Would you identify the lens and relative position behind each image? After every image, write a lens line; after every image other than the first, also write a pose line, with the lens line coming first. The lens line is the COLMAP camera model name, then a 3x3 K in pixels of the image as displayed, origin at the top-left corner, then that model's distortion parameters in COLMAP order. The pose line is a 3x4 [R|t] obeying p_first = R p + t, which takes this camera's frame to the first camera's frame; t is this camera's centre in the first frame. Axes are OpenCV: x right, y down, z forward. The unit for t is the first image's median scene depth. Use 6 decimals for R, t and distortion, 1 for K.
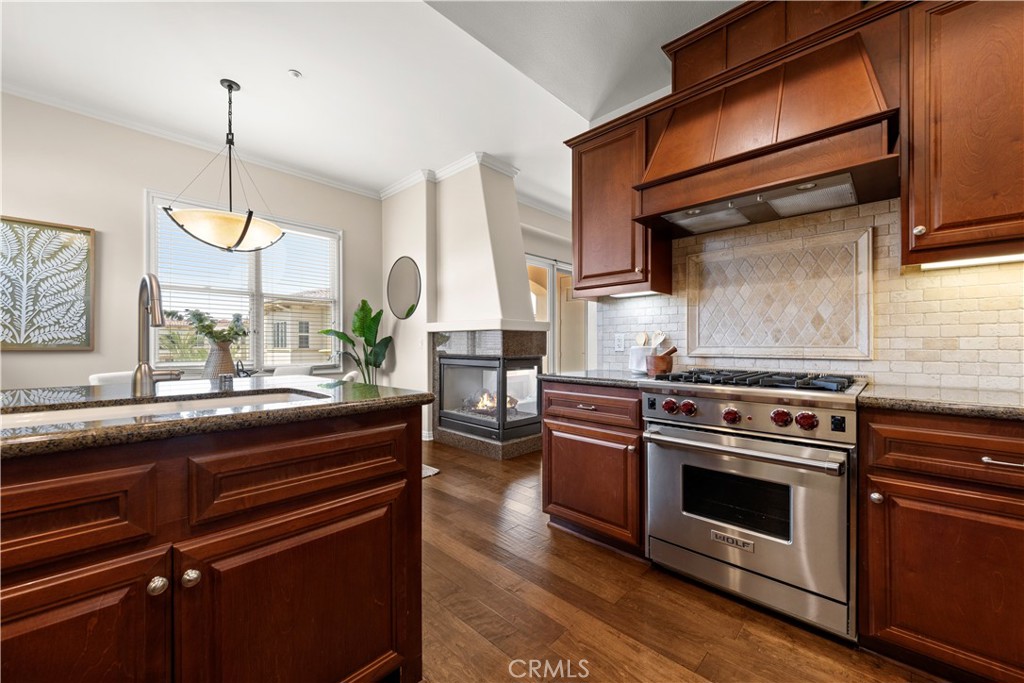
lens RADIAL K [[397.9, 0, 507.4], [0, 397.9, 345.2], [0, 0, 1]] dist [-0.000023, -0.000223]
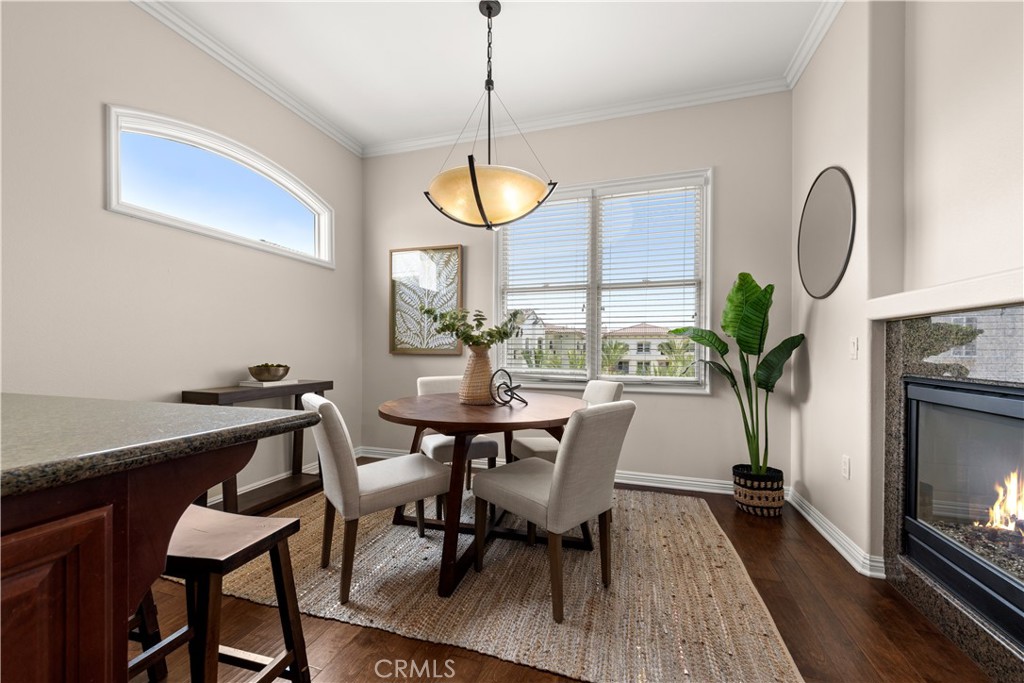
lens RADIAL K [[396.8, 0, 509.9], [0, 396.8, 355.3], [0, 0, 1]] dist [-0.000637, -0.000126]
pose [[0.446946, 0.012289, -0.894476, 0.006087], [-0.004635, 0.999924, 0.011422, 0.001257], [0.894549, -0.000959, 0.446969, 0.471416]]
